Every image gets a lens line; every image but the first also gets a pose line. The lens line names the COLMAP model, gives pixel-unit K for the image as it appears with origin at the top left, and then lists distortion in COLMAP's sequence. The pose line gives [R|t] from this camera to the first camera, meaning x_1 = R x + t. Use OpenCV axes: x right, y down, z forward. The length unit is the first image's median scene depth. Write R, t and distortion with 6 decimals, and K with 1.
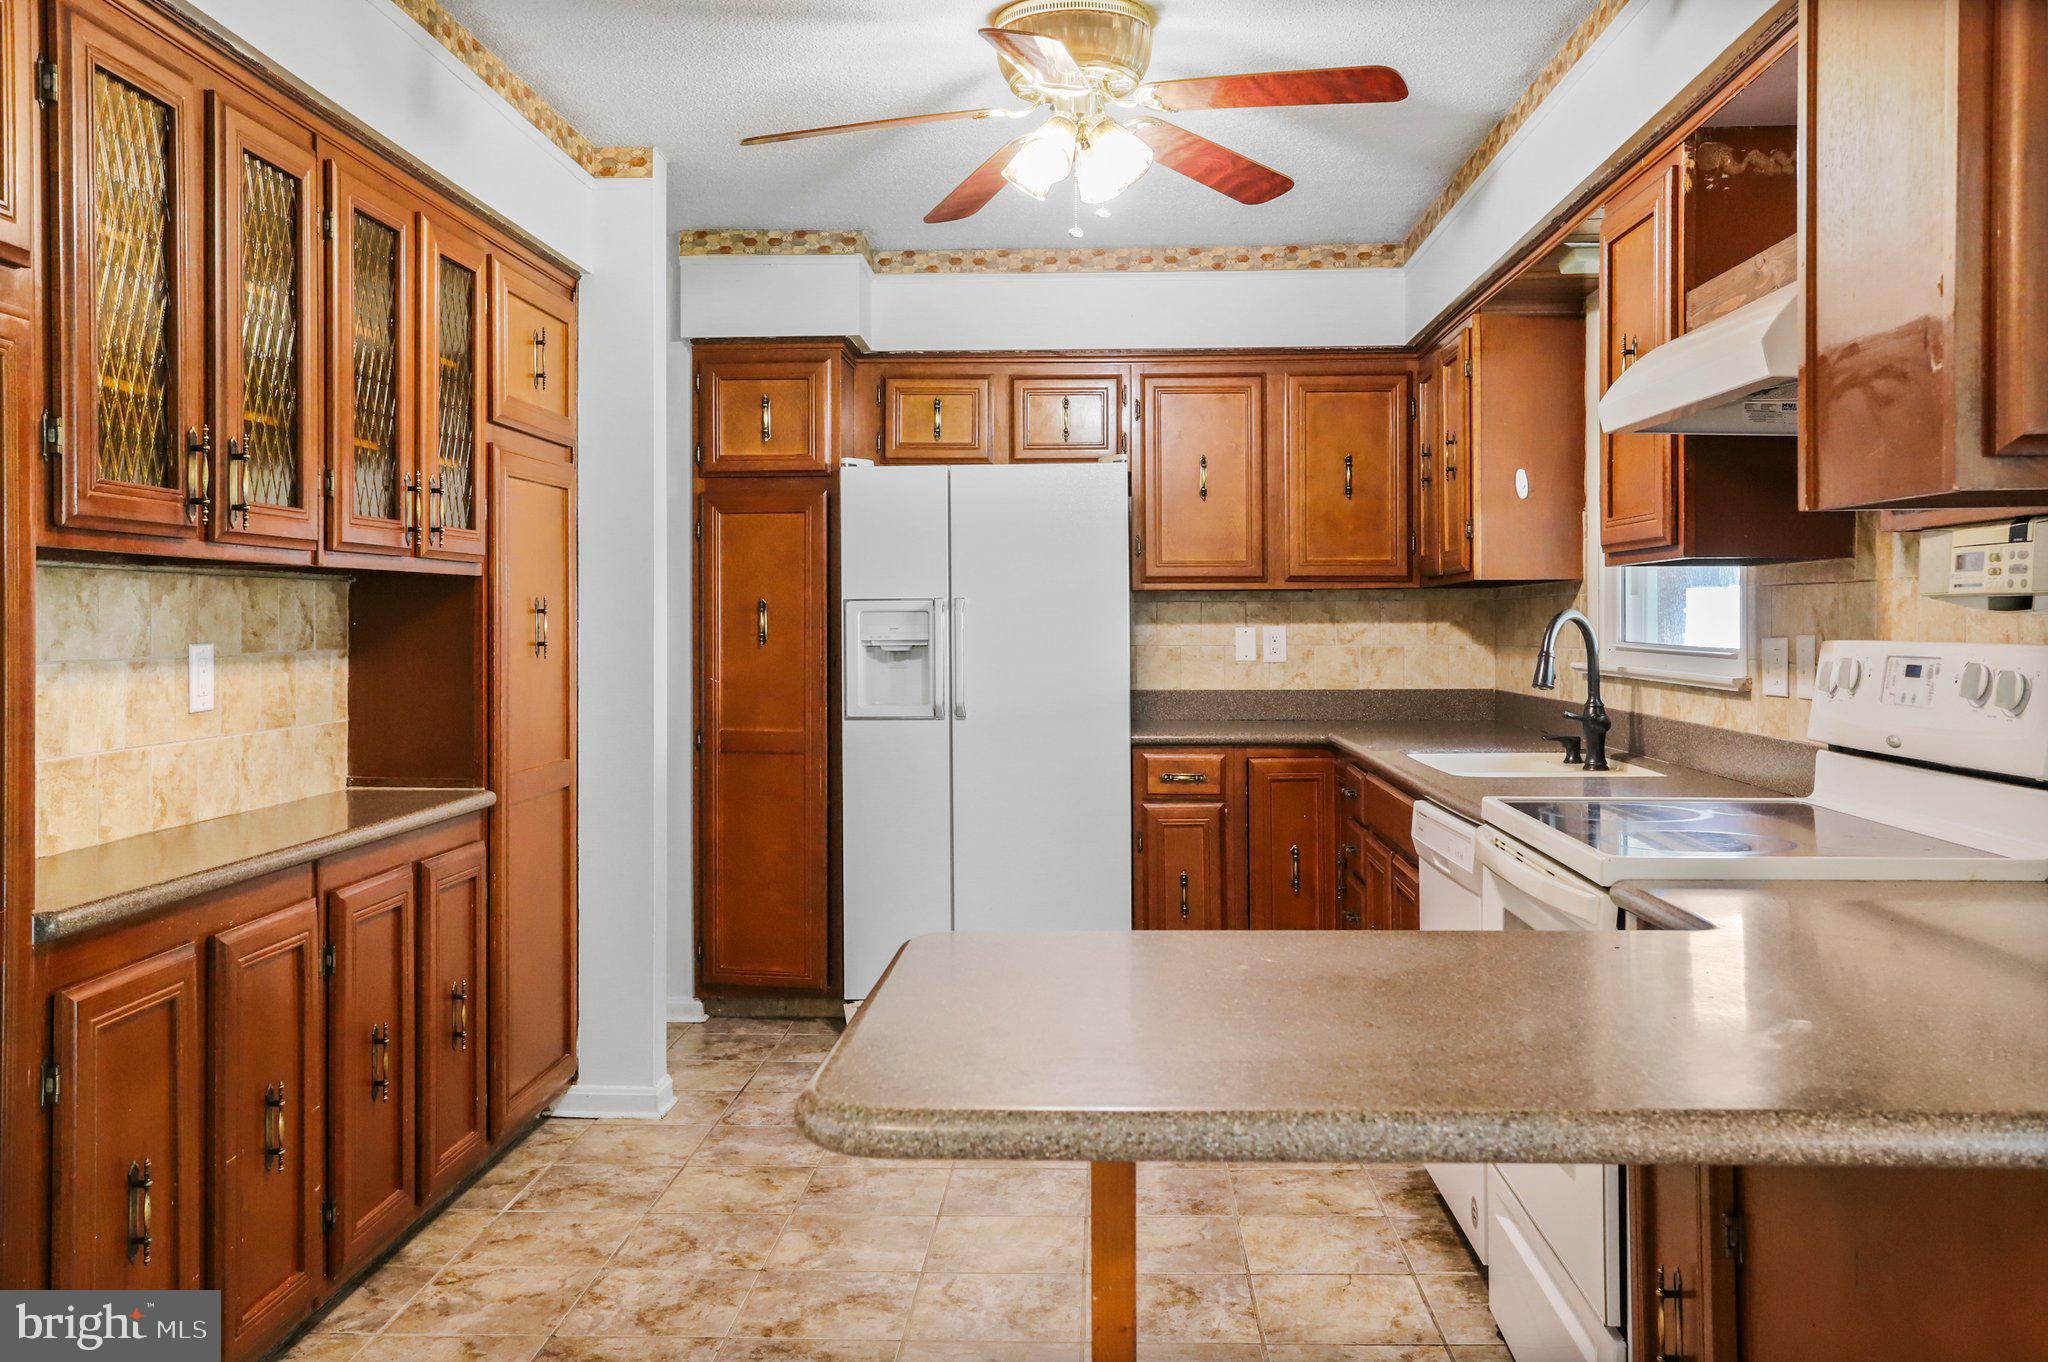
lens RADIAL K [[1699.3, 0, 1023.1], [0, 1699.3, 618.5], [0, 0, 1]] dist [-0.009451, 0.000646]
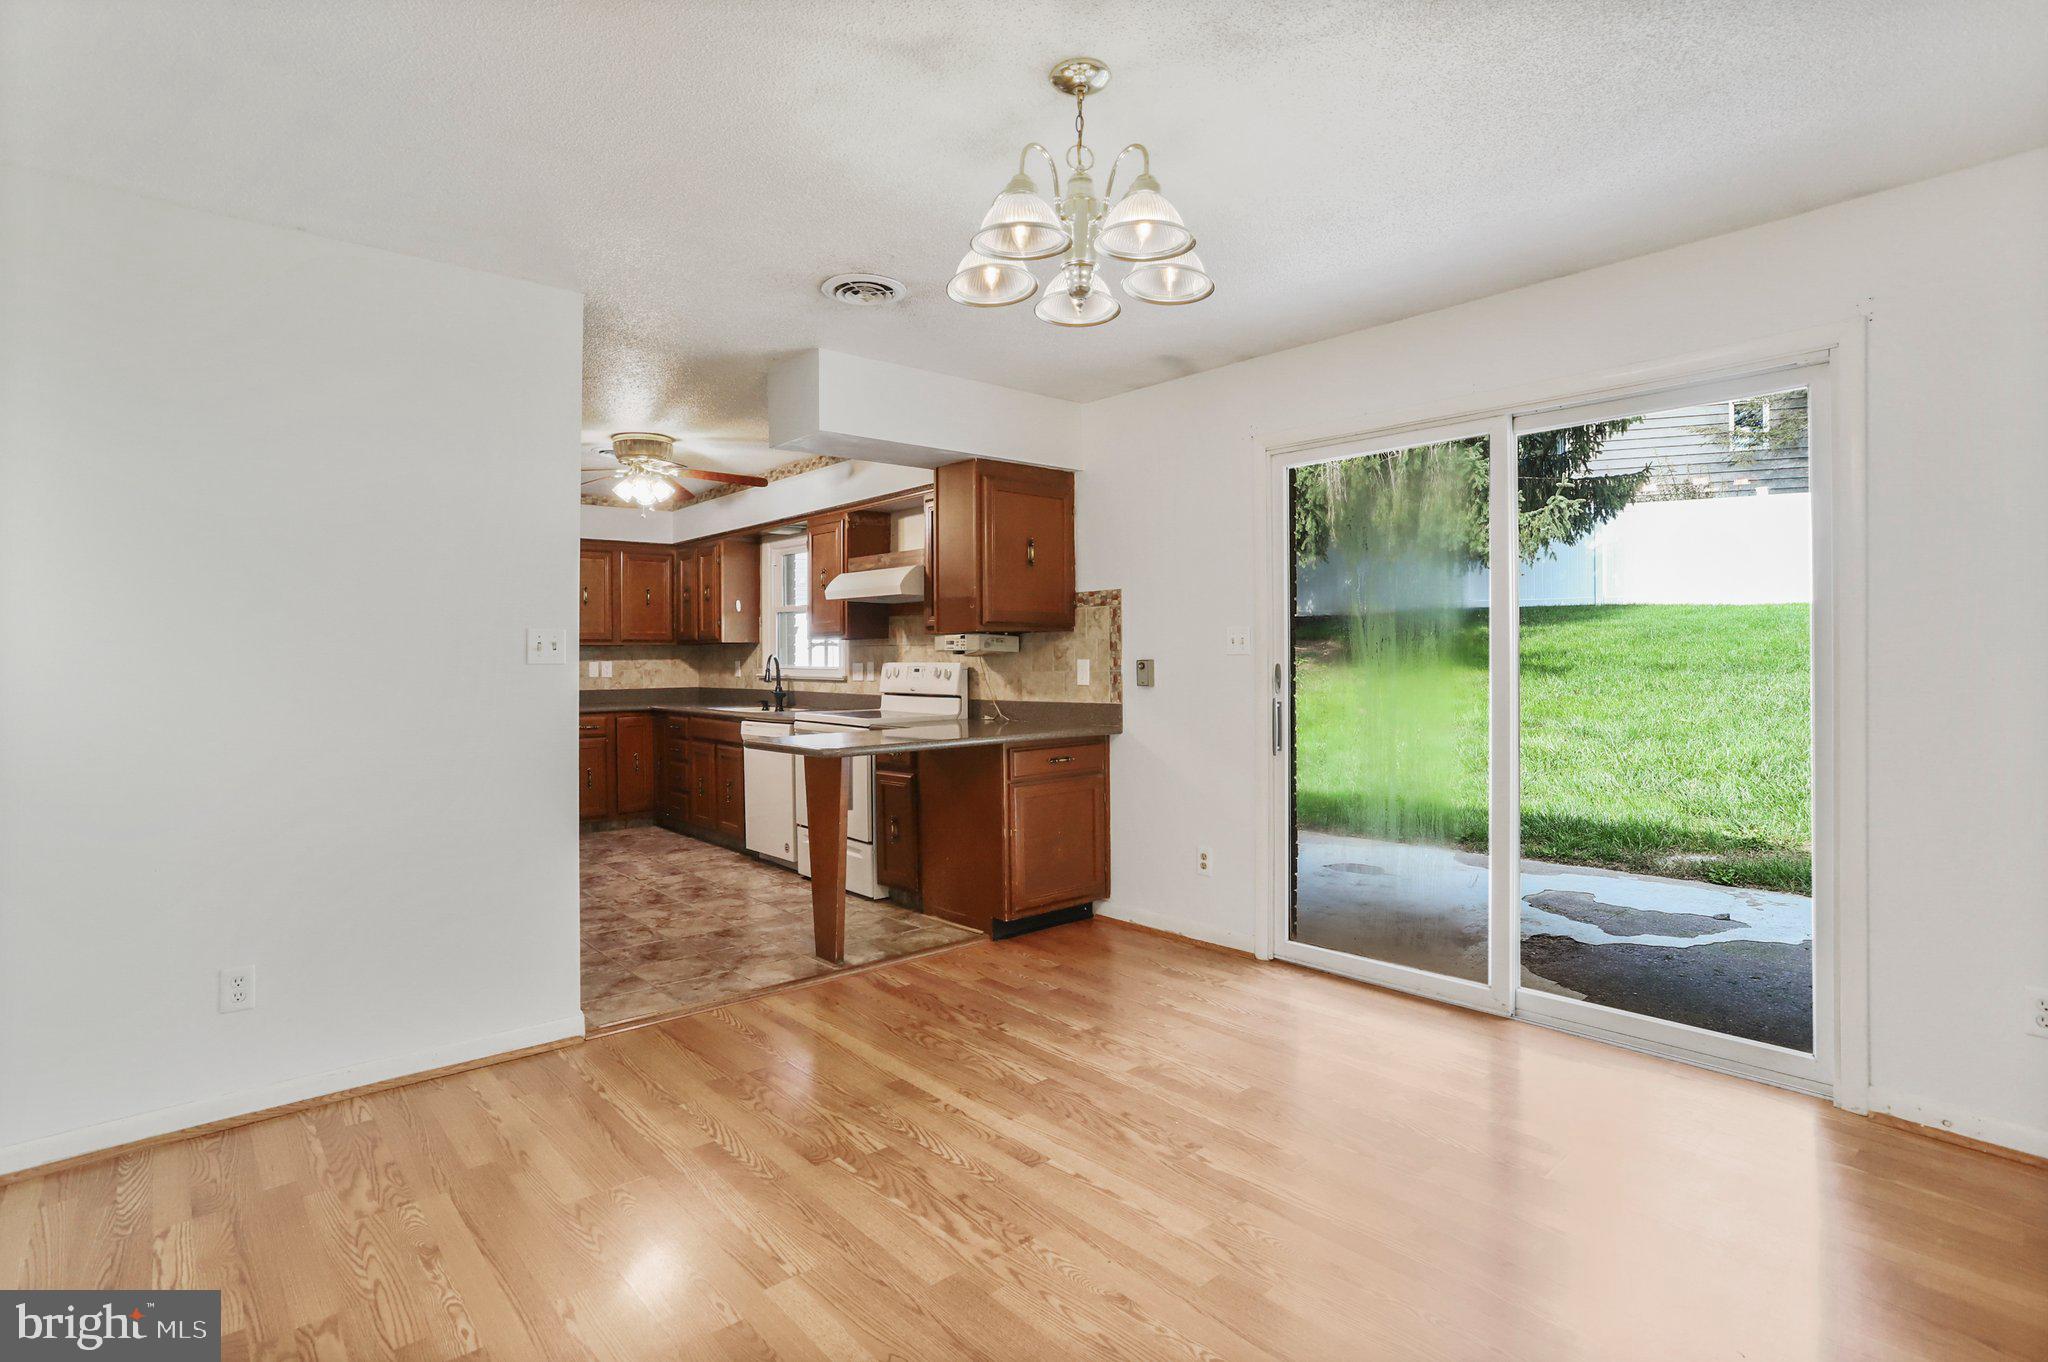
lens RADIAL K [[993.6, 0, 1010.9], [0, 993.6, 665.2], [0, 0, 1]] dist [-0.022587, 0.003161]
pose [[0.721138, -0.005614, 0.692768, -0.402651], [0.002655, 0.999982, 0.005340, 0.003945], [-0.692786, -0.002012, 0.721140, -0.346903]]
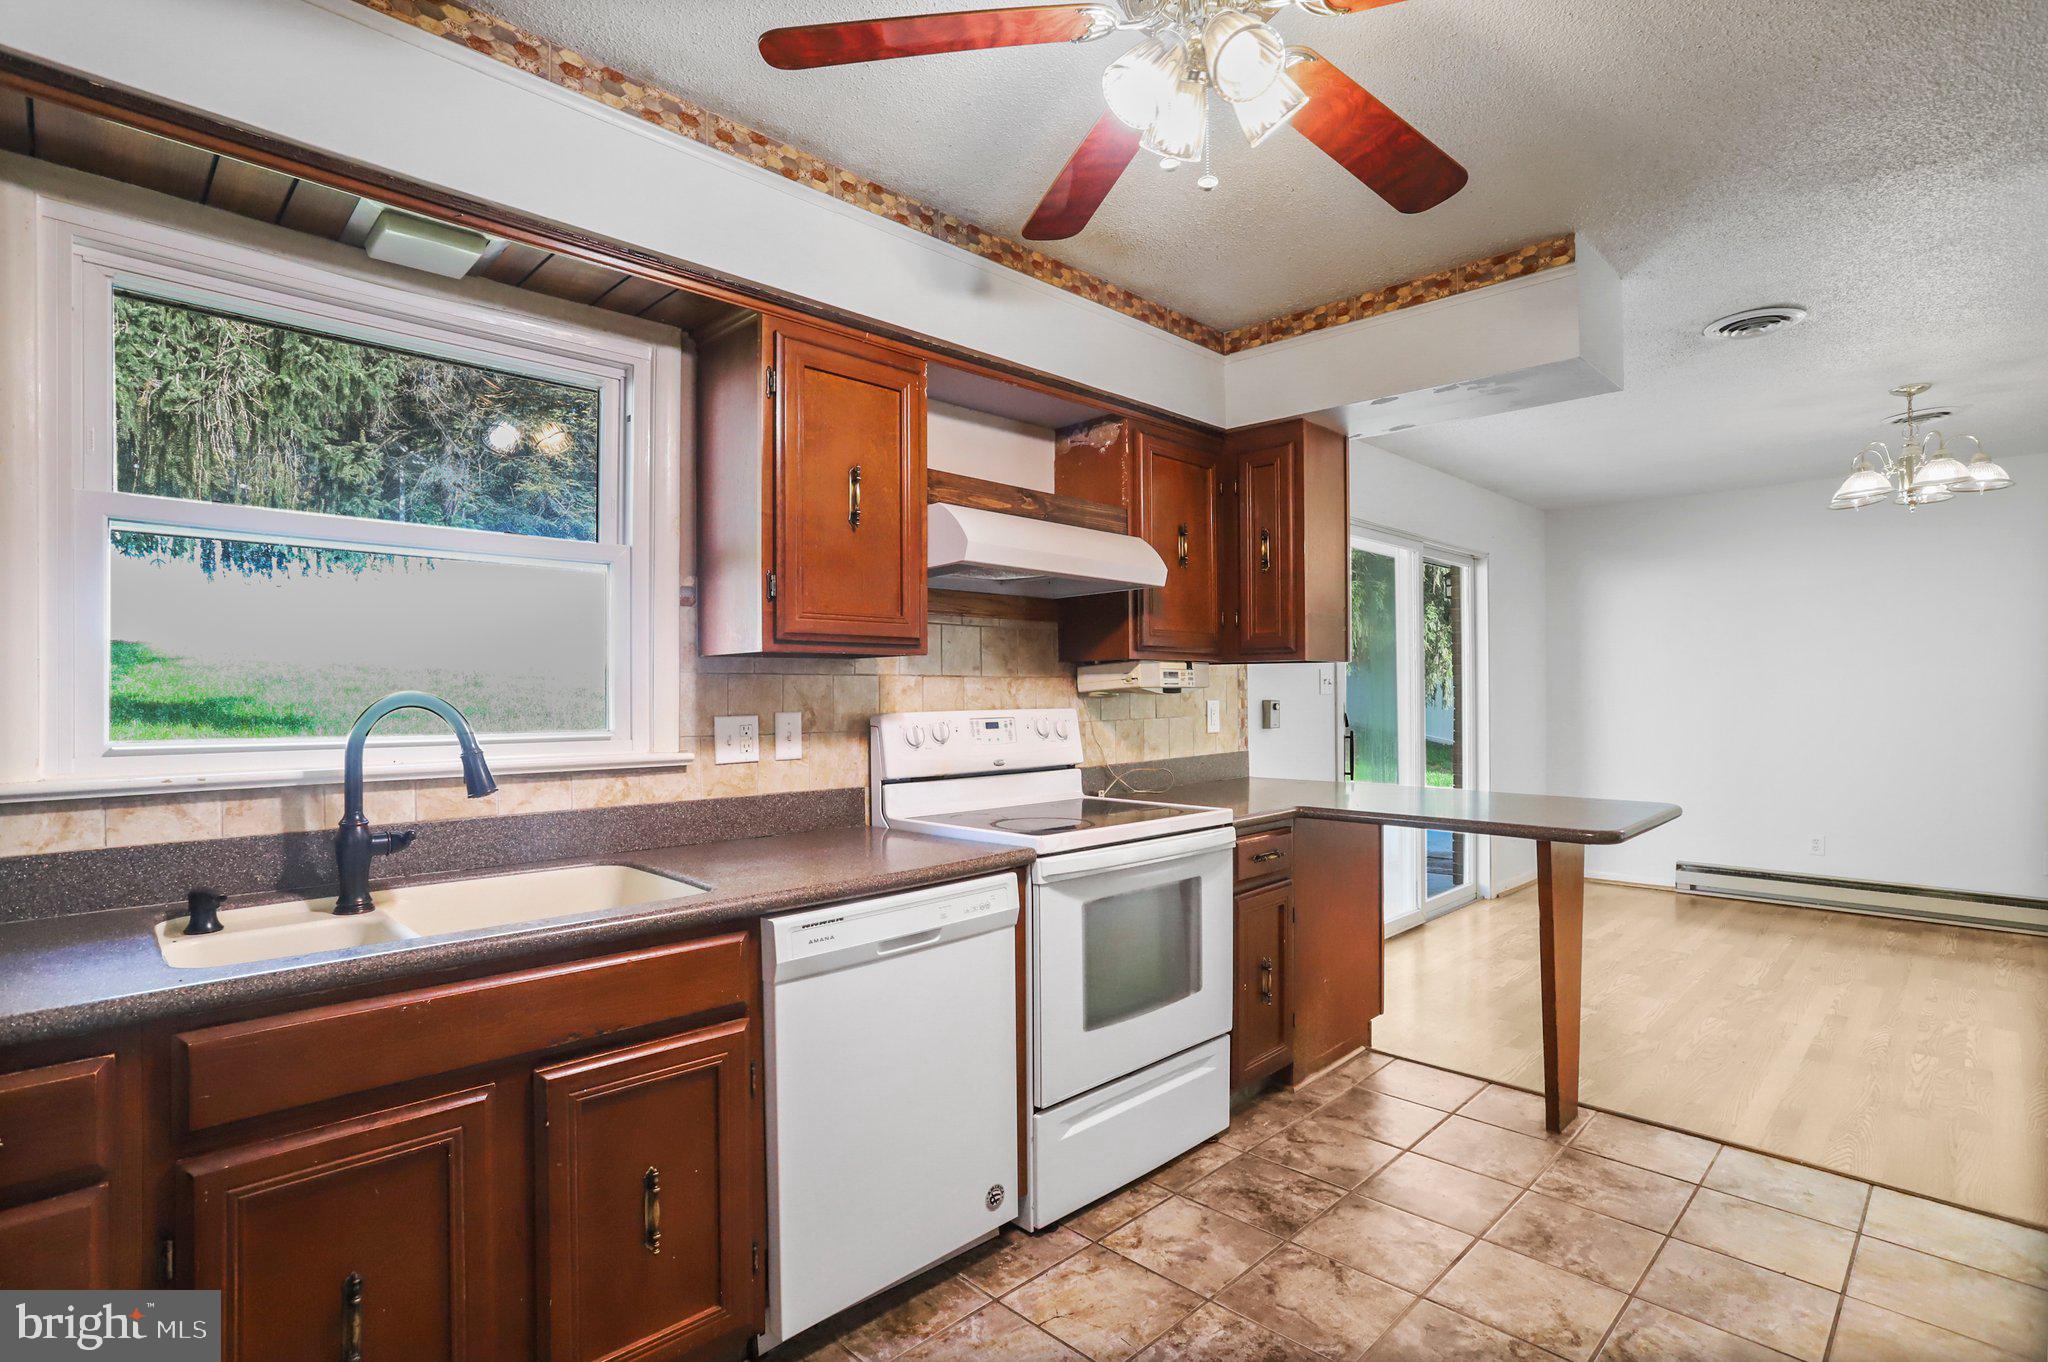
lens RADIAL K [[993.6, 0, 1006.2], [0, 993.6, 703.0], [0, 0, 1]] dist [-0.022587, 0.003161]
pose [[-0.734165, 0.002554, 0.678966, -0.122612], [0.009863, 0.999928, 0.006904, -0.001058], [-0.678899, 0.011765, -0.734137, 0.865257]]
